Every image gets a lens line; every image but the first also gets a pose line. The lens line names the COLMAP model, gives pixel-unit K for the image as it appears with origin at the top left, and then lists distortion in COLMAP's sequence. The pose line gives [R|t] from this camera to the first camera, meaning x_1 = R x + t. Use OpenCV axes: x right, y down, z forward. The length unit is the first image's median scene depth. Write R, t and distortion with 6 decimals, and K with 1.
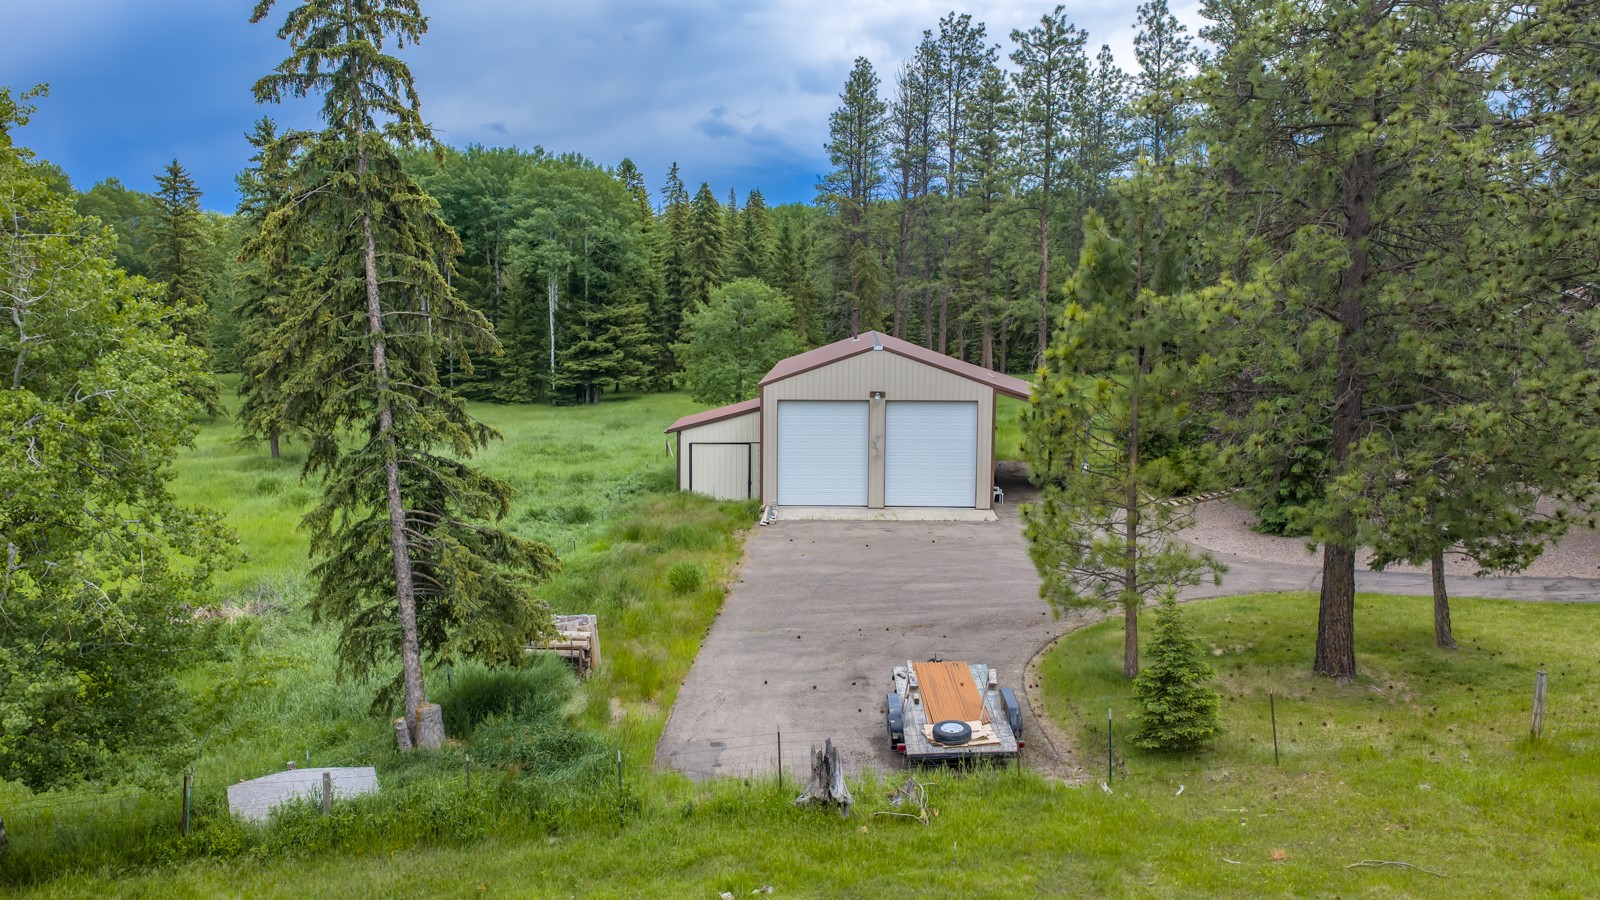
lens RADIAL K [[1324.4, 0, 801.6], [0, 1324.4, 456.7], [0, 0, 1]] dist [0.035169, -0.066477]
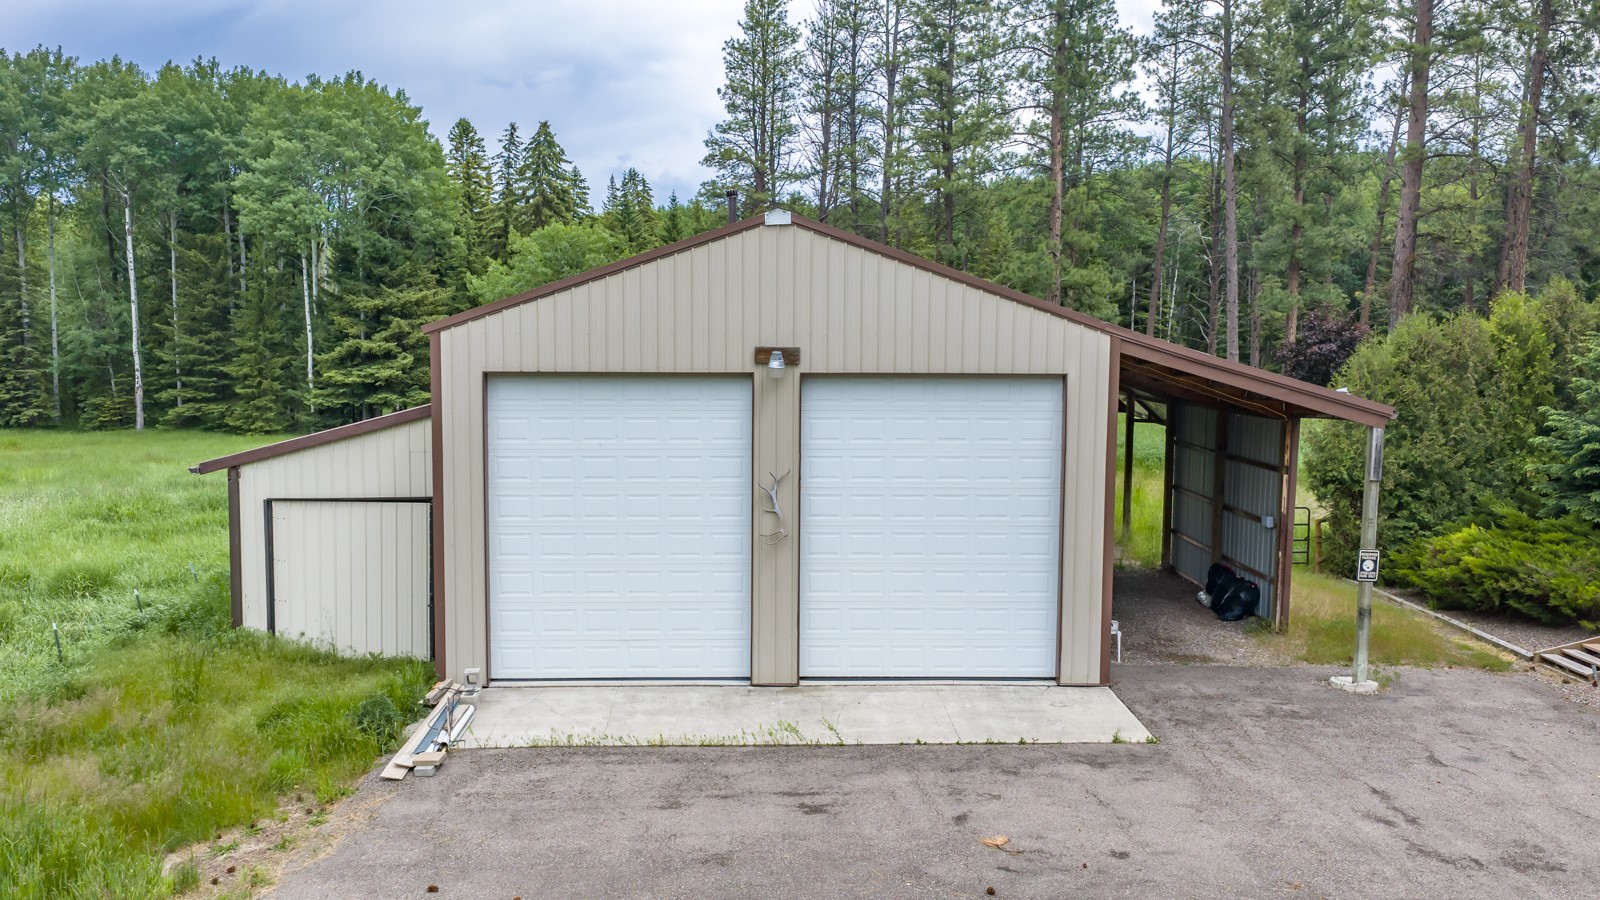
lens RADIAL K [[1324.4, 0, 801.6], [0, 1324.4, 456.7], [0, 0, 1]] dist [0.035169, -0.066477]
pose [[0.998000, -0.003590, 0.063109, 0.020035], [0.005653, 0.999454, -0.032542, -0.004676], [-0.062958, 0.032834, 0.997476, 0.313880]]
